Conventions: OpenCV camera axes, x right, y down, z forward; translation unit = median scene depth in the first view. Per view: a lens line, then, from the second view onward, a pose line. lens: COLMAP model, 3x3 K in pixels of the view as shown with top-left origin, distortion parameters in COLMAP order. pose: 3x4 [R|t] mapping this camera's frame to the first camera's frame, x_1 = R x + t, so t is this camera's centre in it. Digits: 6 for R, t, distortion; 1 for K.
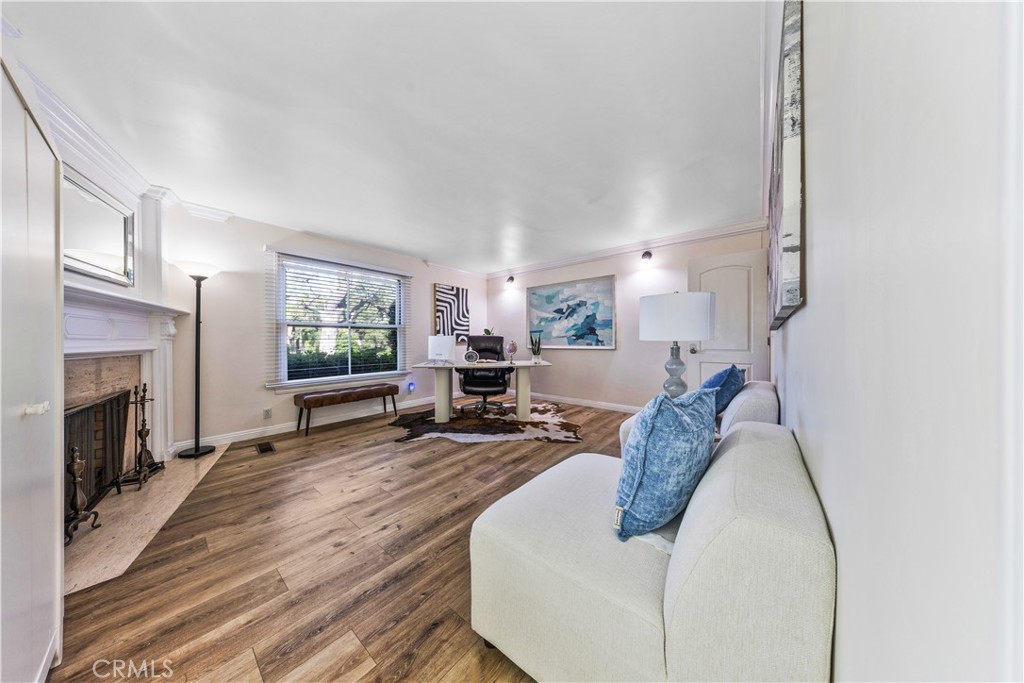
lens RADIAL K [[299.6, 0, 509.2], [0, 299.6, 344.5], [0, 0, 1]] dist [-0.003328, 0.000531]
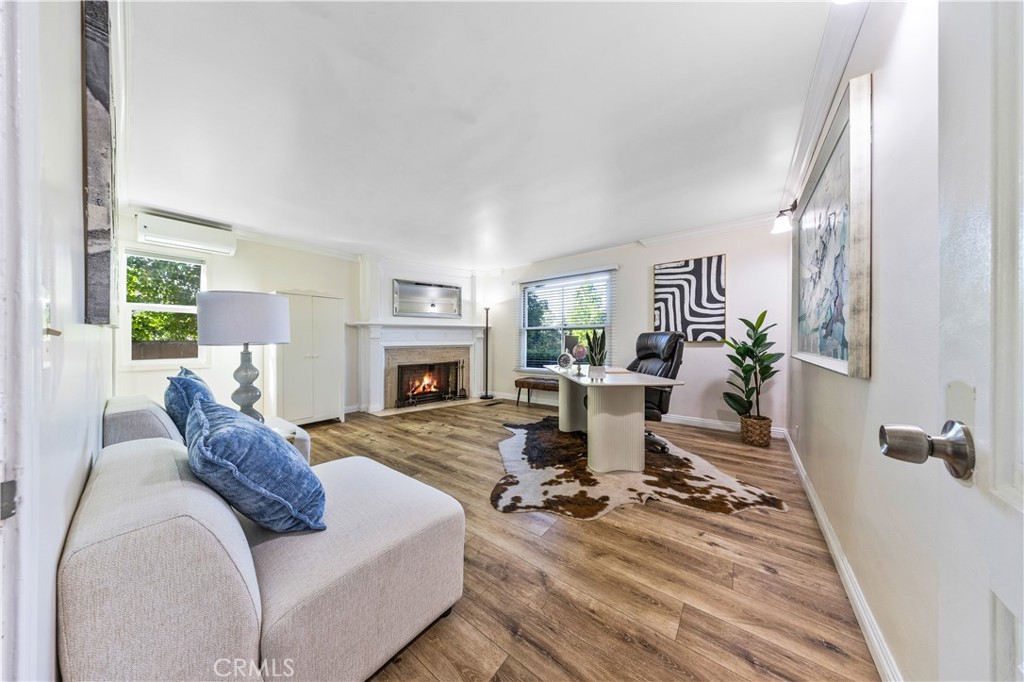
lens RADIAL K [[299.6, 0, 509.4], [0, 299.6, 340.1], [0, 0, 1]] dist [-0.003328, 0.000531]
pose [[0.028136, 0.010568, -0.999548, 0.745781], [0.003044, 0.999939, 0.010657, -0.030429], [0.999599, -0.003342, 0.028102, 0.876922]]
